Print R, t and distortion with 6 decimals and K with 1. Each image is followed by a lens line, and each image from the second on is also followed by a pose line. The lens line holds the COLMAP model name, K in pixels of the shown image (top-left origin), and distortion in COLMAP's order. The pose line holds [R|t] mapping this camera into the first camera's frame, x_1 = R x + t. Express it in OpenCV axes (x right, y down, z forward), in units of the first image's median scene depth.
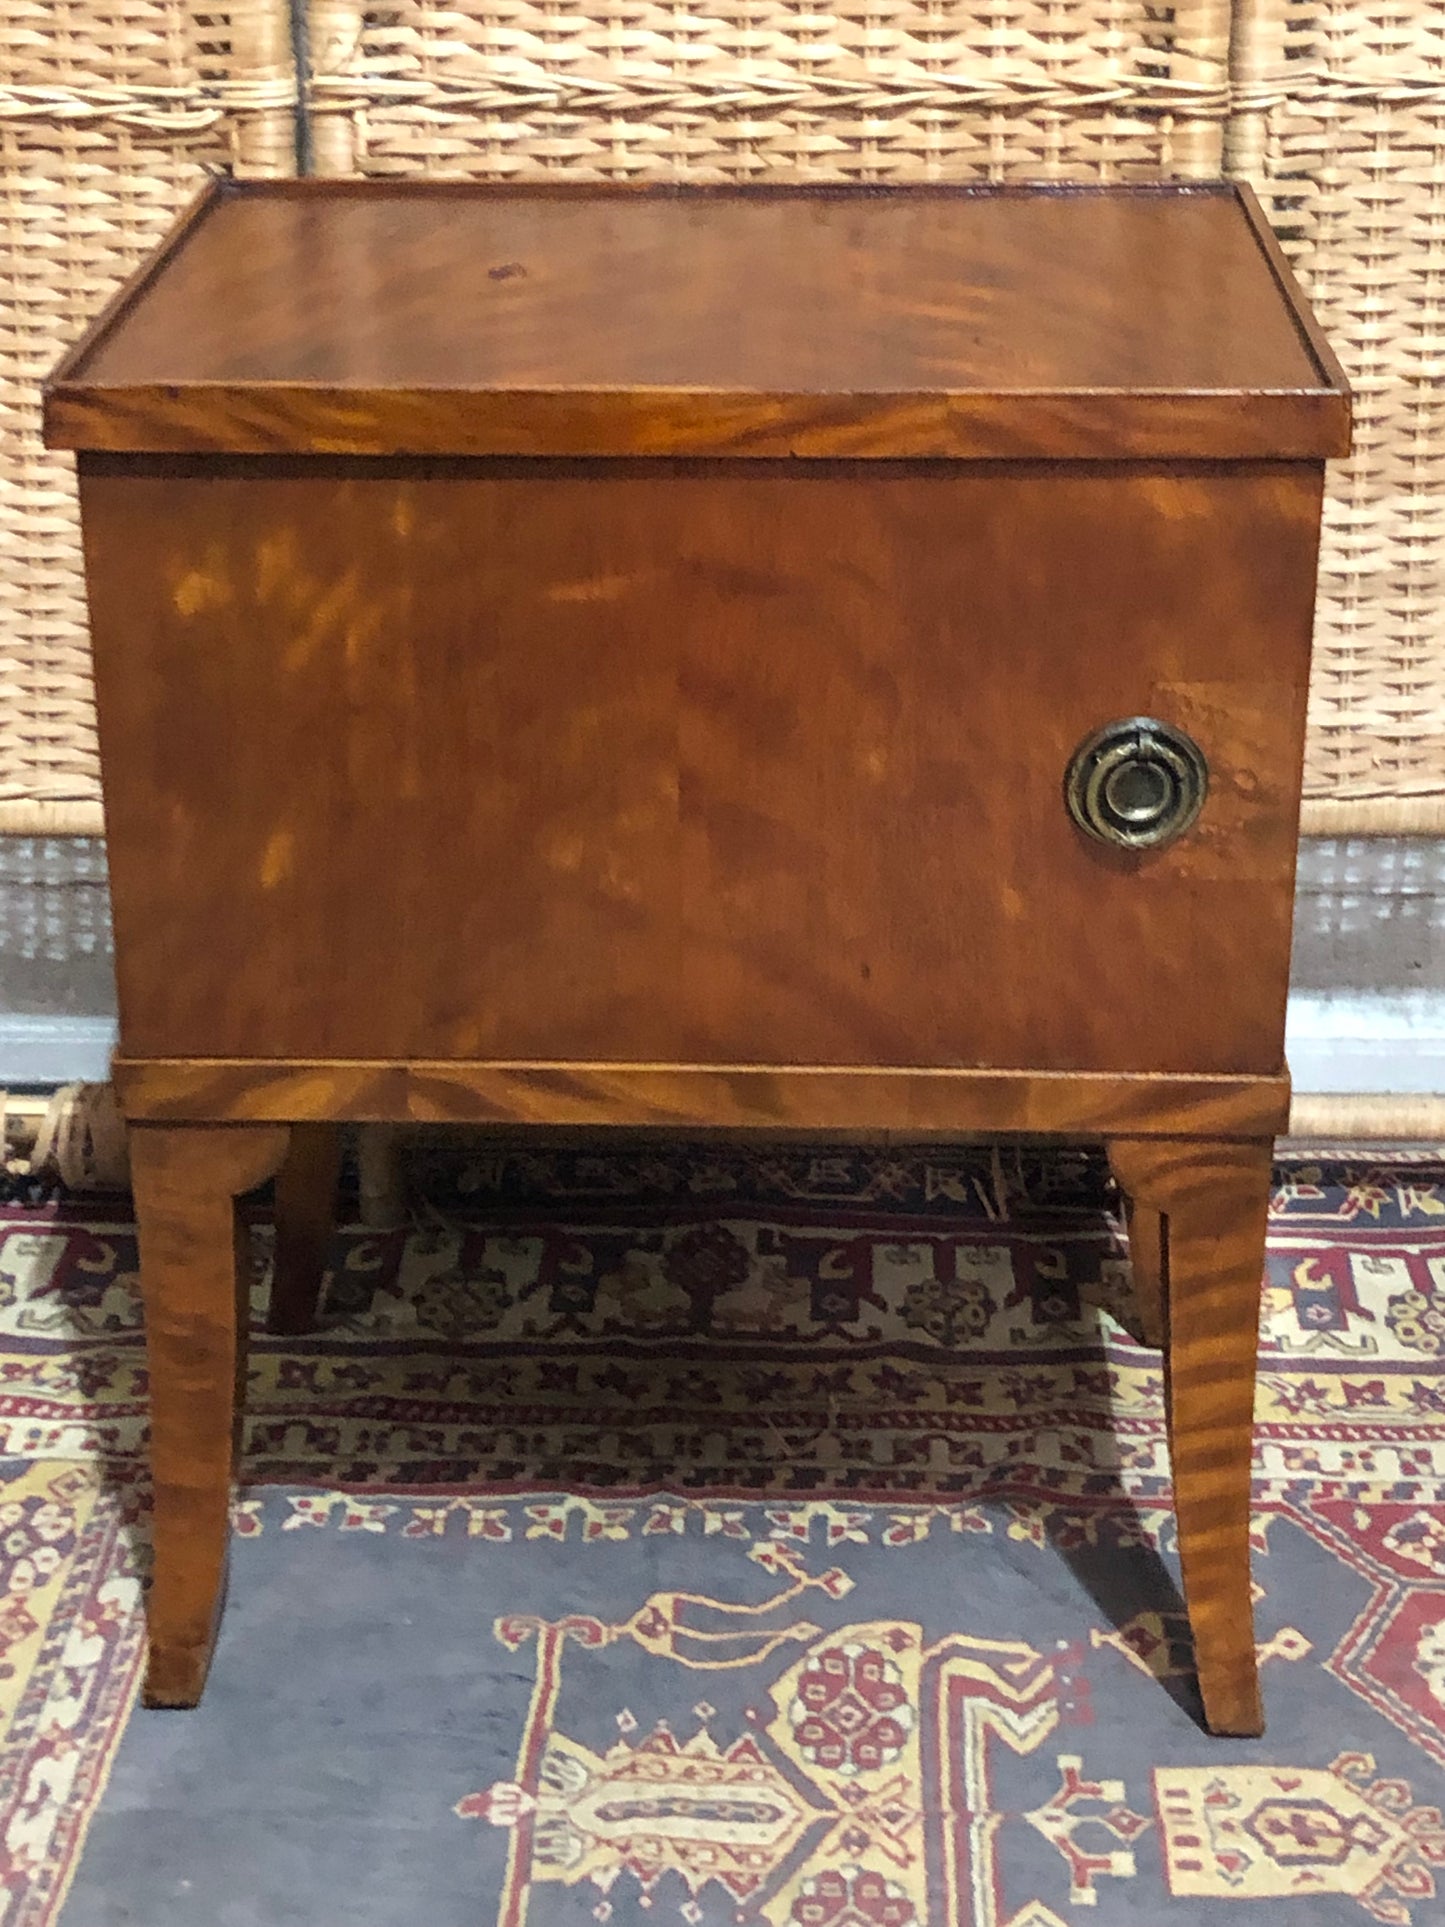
lens RADIAL K [[3428.6, 0, 698.7], [0, 3428.6, 926.9], [0, 0, 1]] dist [0.206078, -0.882044]
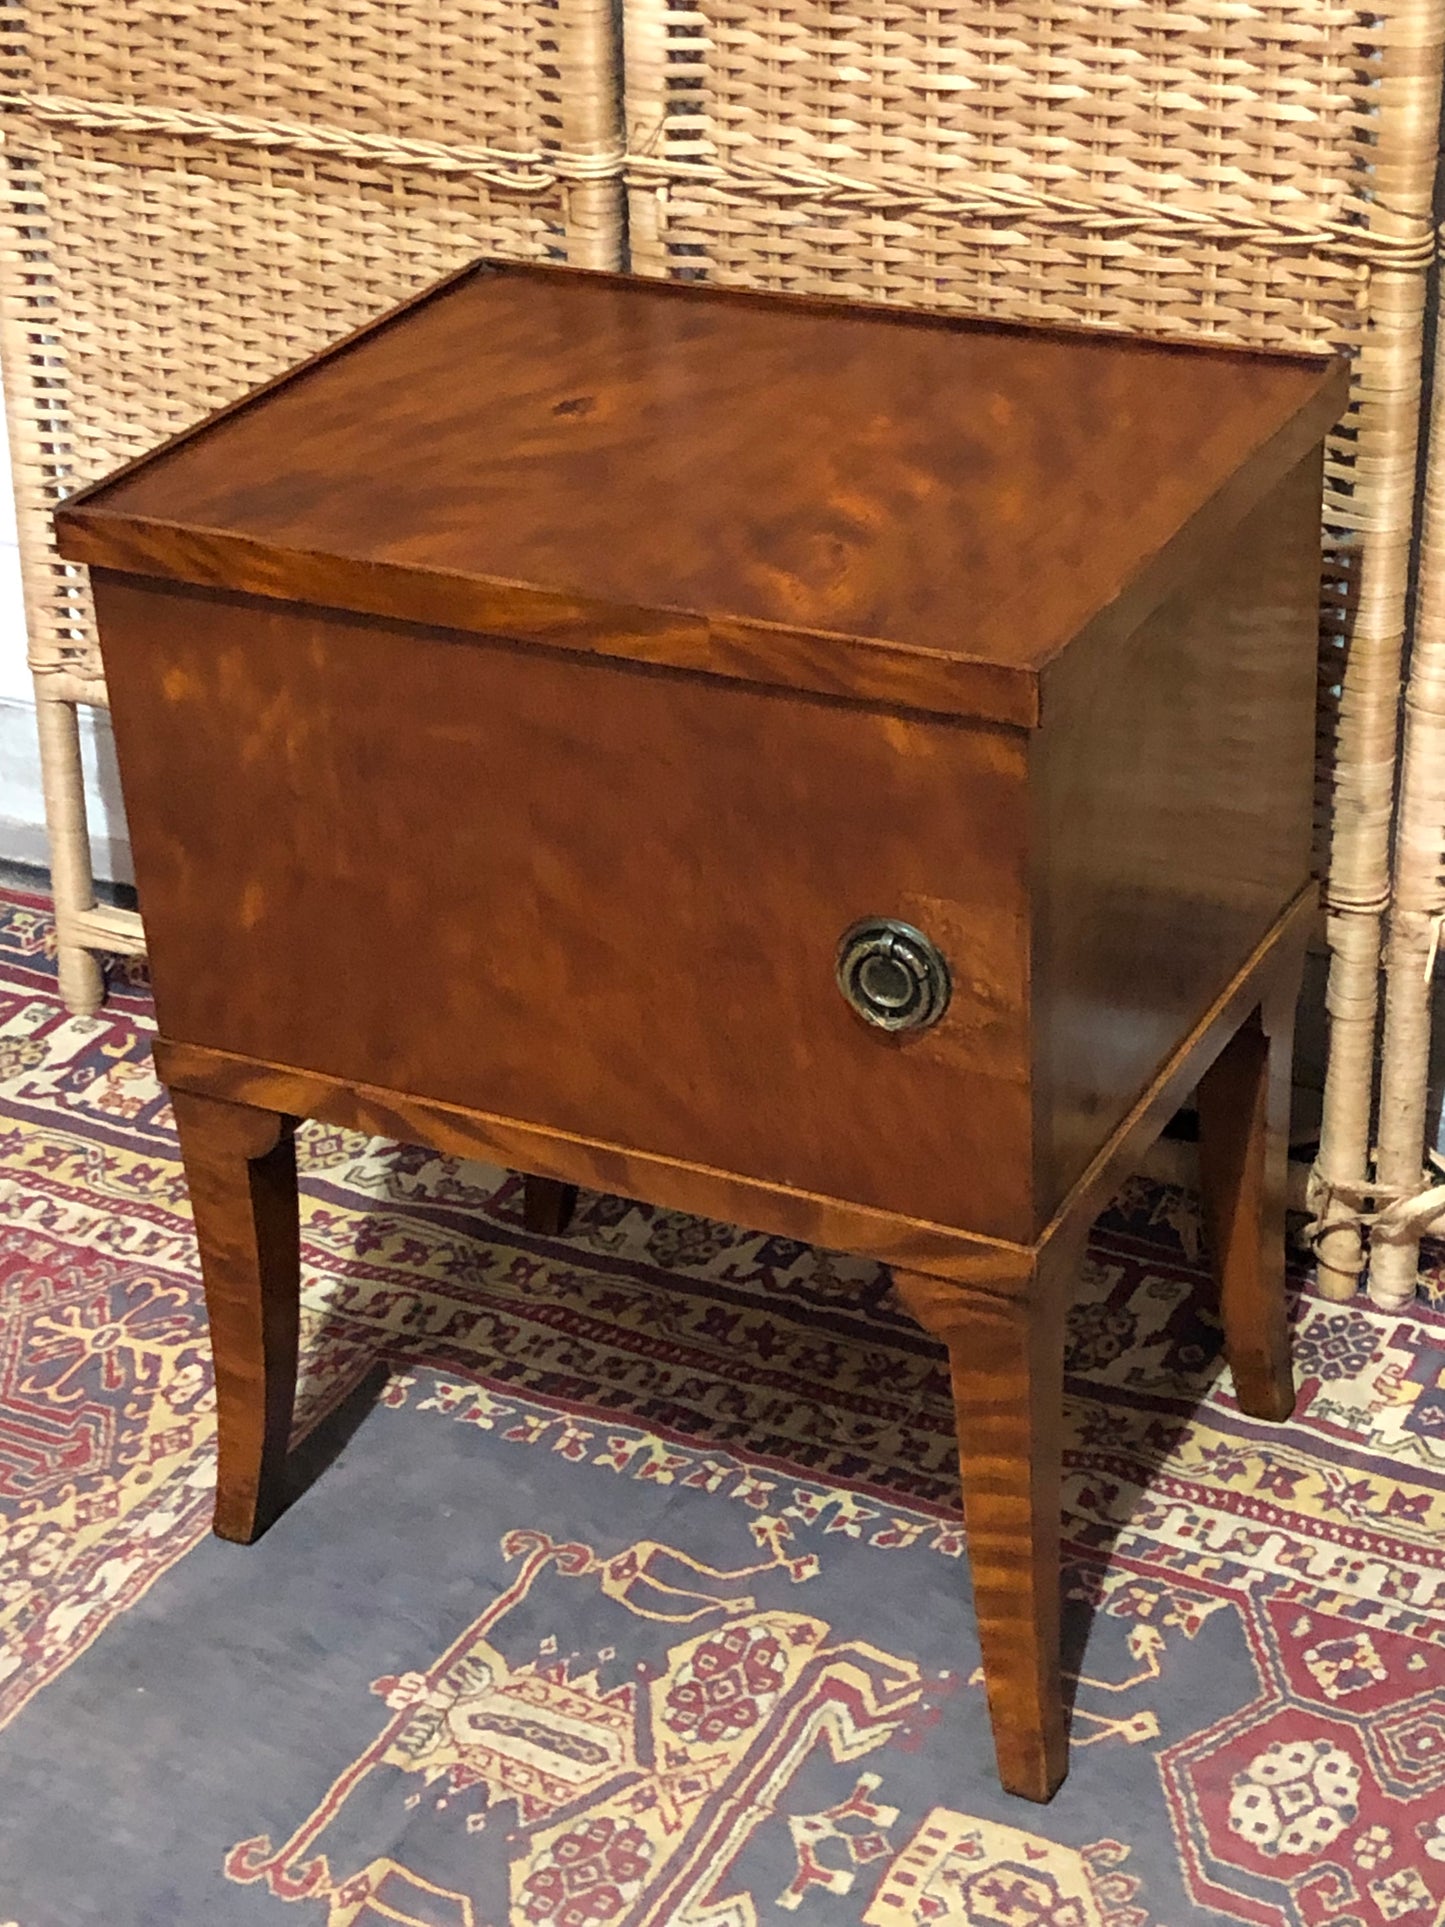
lens RADIAL K [[3418.4, 0, 721.7], [0, 3418.4, 1012.2], [0, 0, 1]] dist [0.202912, -0.836796]
pose [[0.903633, 0.179627, -0.388821, 0.397632], [-0.128549, 0.979697, 0.153845, -0.150098], [0.408562, -0.089037, 0.908378, -0.019000]]
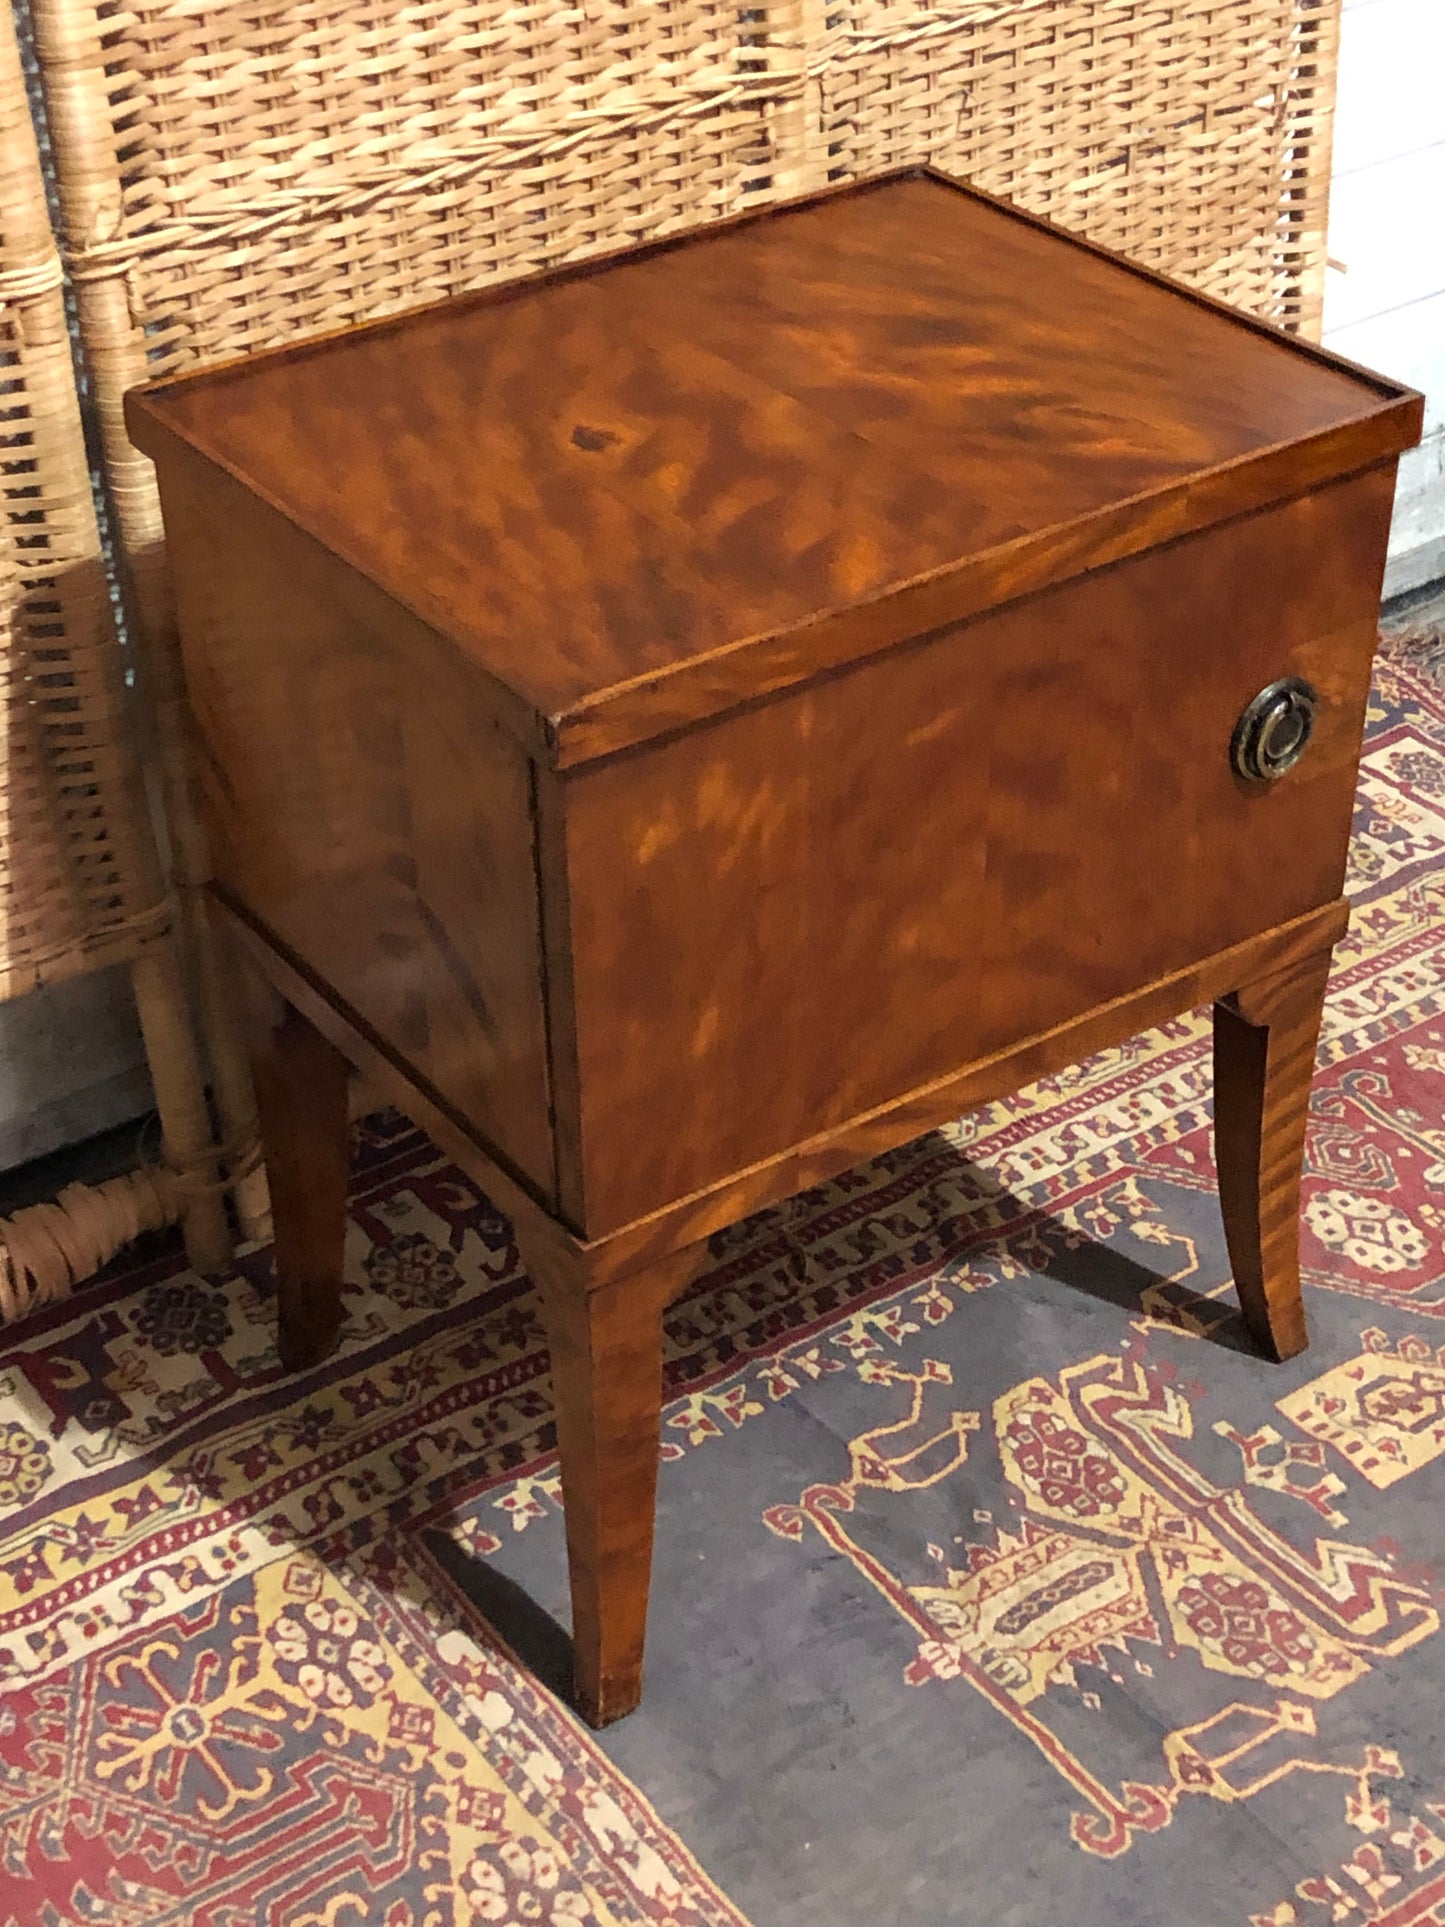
lens RADIAL K [[2987.7, 0, 694.4], [0, 2987.7, 1001.7], [0, 0, 1]] dist [0.185872, -0.740551]
pose [[0.797893, -0.364682, 0.479973, -0.471706], [0.258555, 0.926322, 0.274003, -0.237768], [-0.544533, -0.094525, 0.833396, 0.150949]]
